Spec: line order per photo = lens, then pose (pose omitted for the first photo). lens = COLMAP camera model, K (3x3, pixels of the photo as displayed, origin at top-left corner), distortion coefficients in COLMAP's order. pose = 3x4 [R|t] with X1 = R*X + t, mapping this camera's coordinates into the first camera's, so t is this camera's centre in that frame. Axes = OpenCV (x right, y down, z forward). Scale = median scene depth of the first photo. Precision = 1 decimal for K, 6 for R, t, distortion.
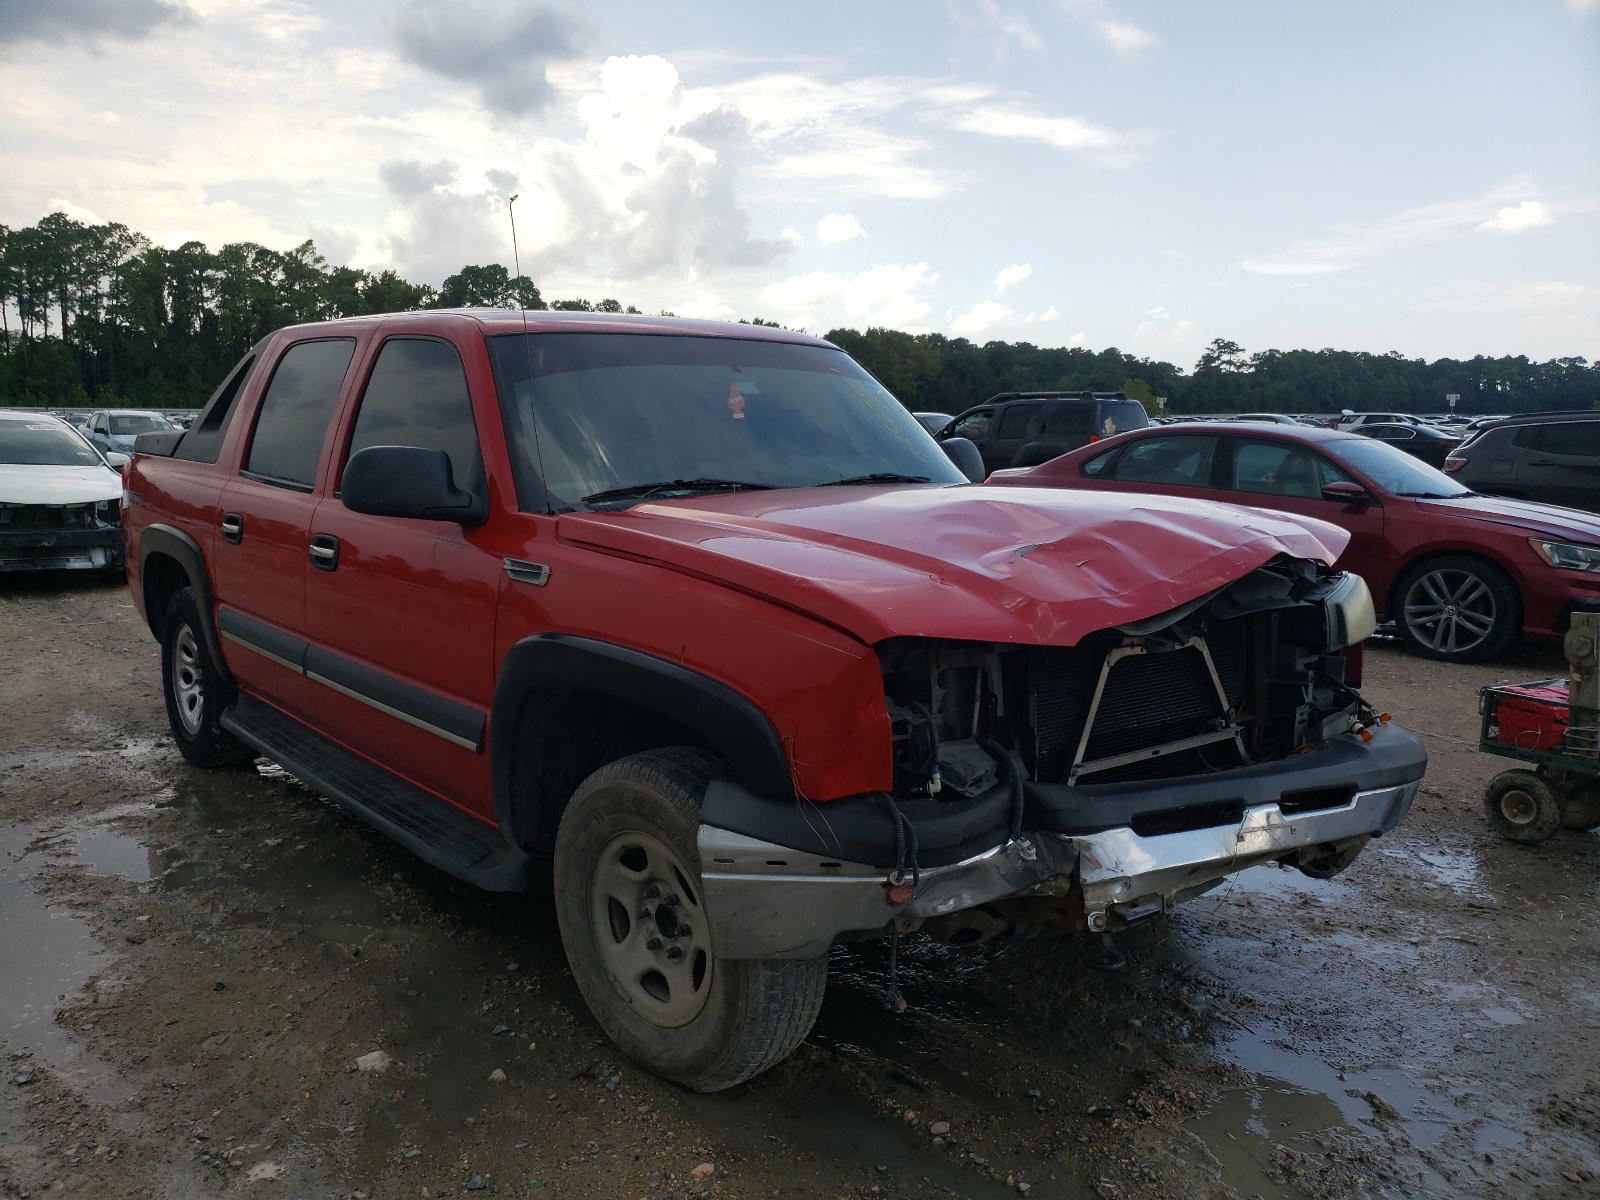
lens RADIAL K [[1232.1, 0, 789.4], [0, 1232.1, 592.6], [0, 0, 1]] dist [0.138788, -0.188969]
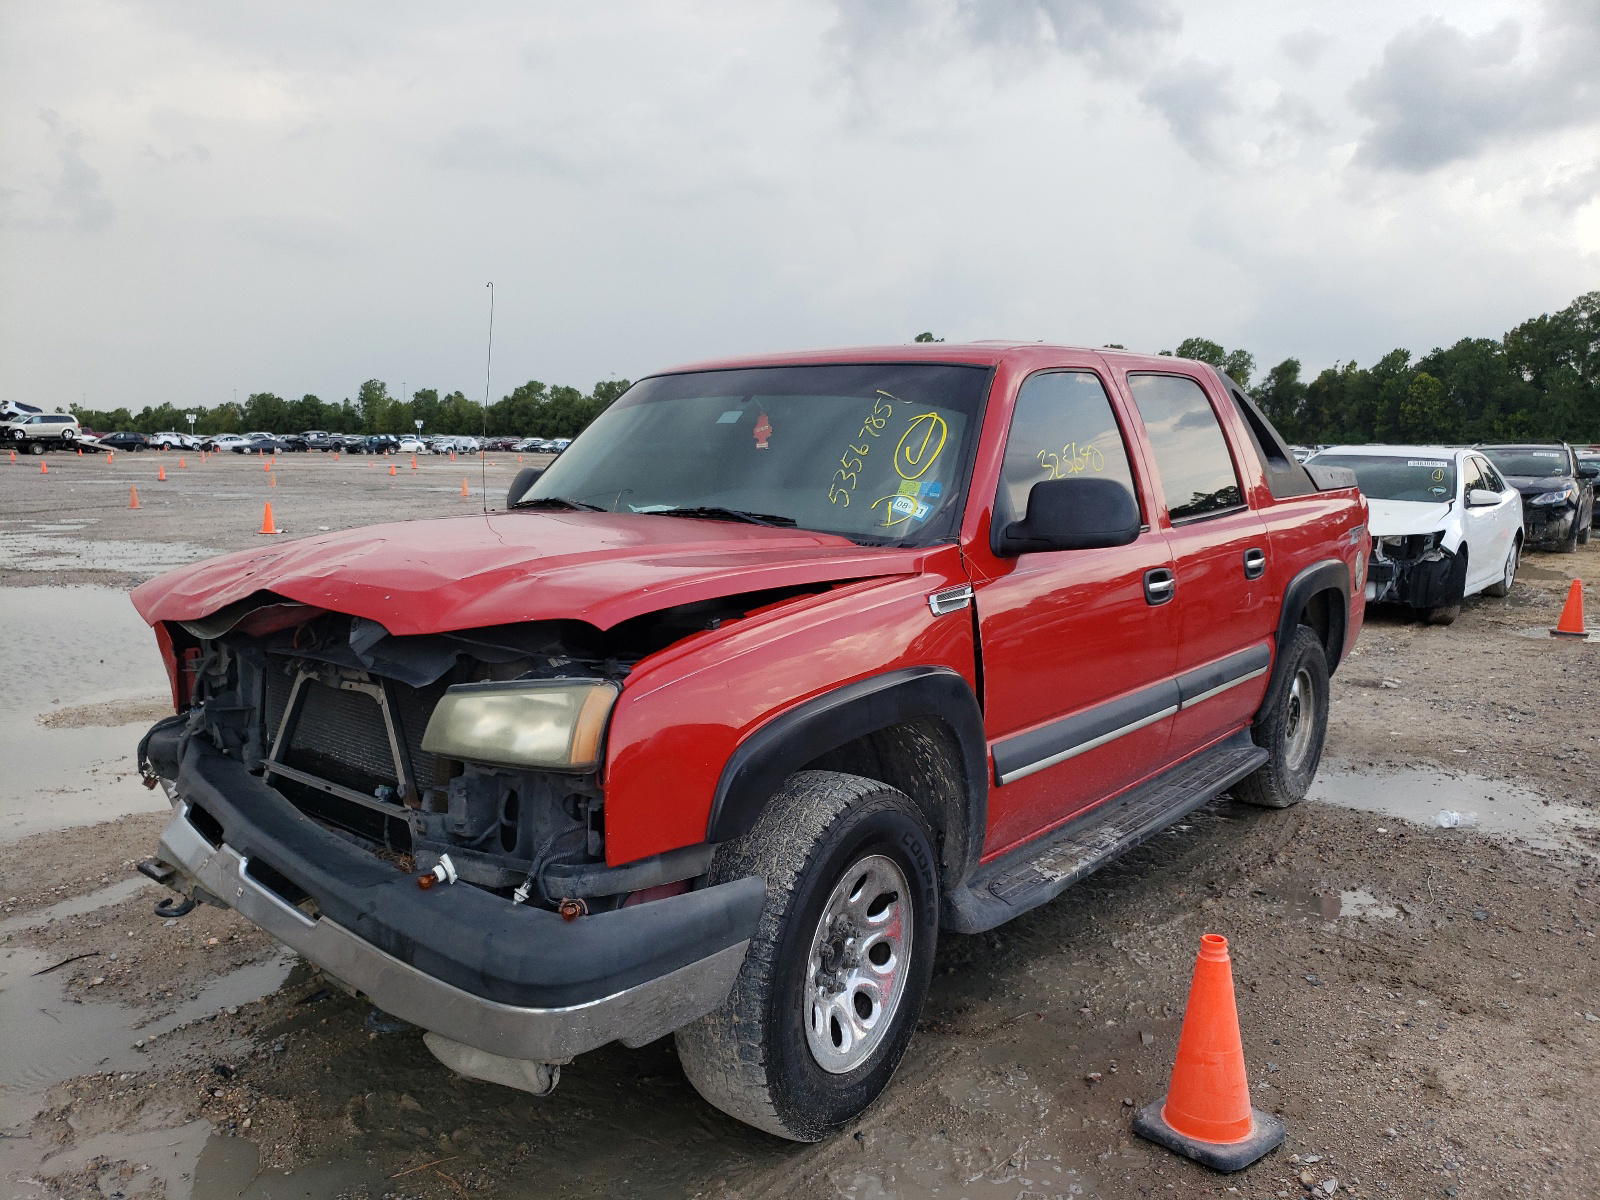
lens RADIAL K [[1232.1, 0, 789.4], [0, 1232.1, 592.6], [0, 0, 1]] dist [0.138788, -0.188969]
pose [[0.178254, 0.107976, -0.978042, 1.217652], [-0.134428, 0.987314, 0.084499, -0.143777], [0.974759, 0.116414, 0.190508, 1.076565]]
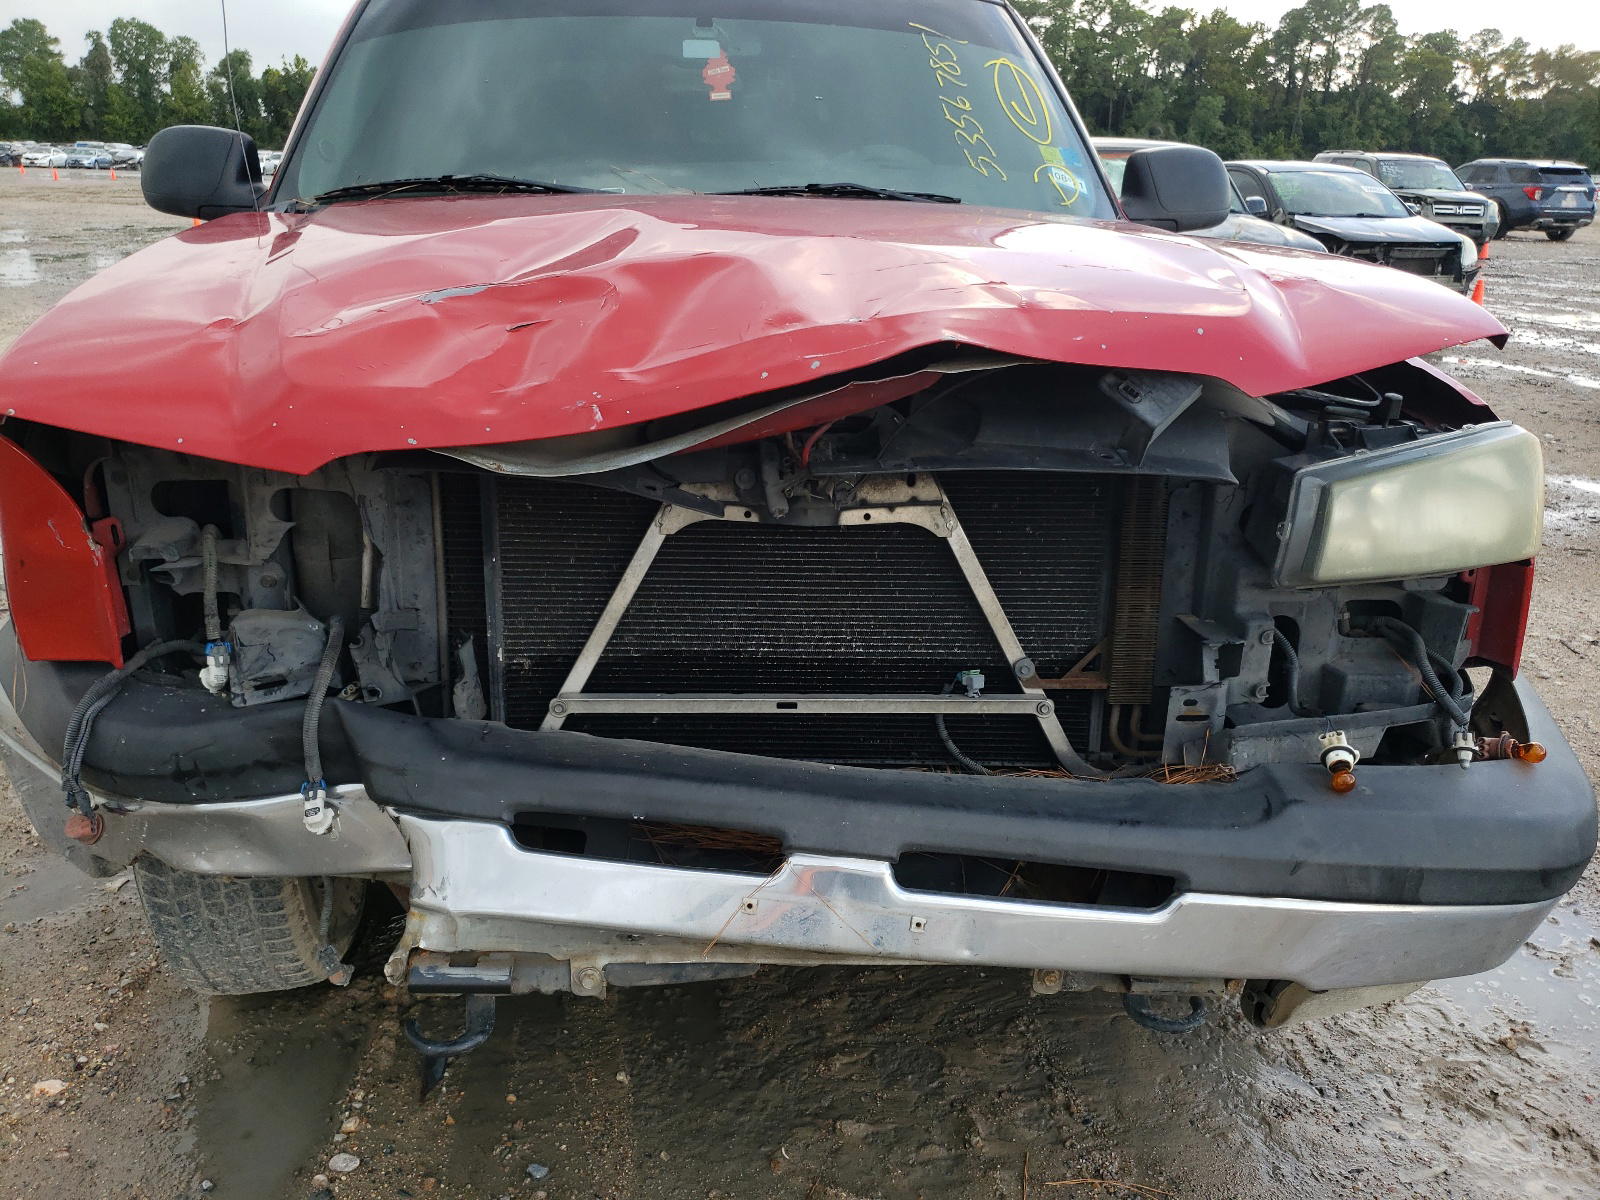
lens RADIAL K [[1232.1, 0, 789.4], [0, 1232.1, 592.6], [0, 0, 1]] dist [0.138788, -0.188969]
pose [[0.816769, 0.194720, -0.543114, 0.539069], [-0.093570, 0.973572, 0.208333, -0.028980], [0.569327, -0.119340, 0.813403, 0.535884]]
